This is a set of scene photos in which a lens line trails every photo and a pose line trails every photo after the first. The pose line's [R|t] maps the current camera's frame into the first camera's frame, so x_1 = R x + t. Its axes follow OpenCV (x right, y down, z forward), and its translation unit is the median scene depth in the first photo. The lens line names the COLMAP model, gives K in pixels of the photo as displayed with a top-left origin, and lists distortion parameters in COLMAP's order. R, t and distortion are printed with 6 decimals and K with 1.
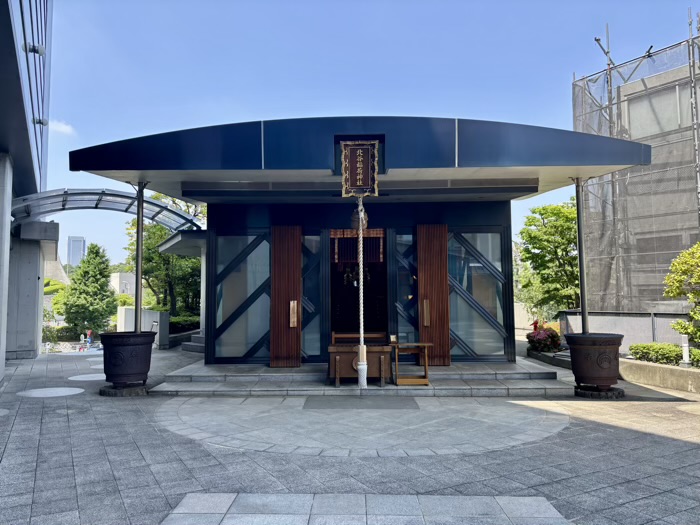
lens RADIAL K [[532.1, 0, 350.0], [0, 532.1, 262.5], [0, 0, 1]] dist [0.044587, -0.000404]
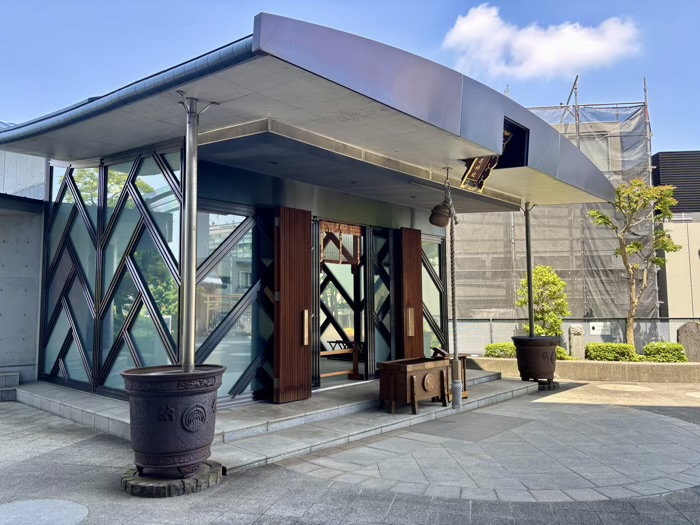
lens RADIAL K [[532.1, 0, 350.0], [0, 532.1, 262.5], [0, 0, 1]] dist [0.044587, -0.000404]
pose [[0.659420, 0.064014, 0.749044, -0.602989], [-0.047062, 0.997929, -0.043852, 0.034669], [-0.750300, -0.006335, 0.661067, 0.442780]]
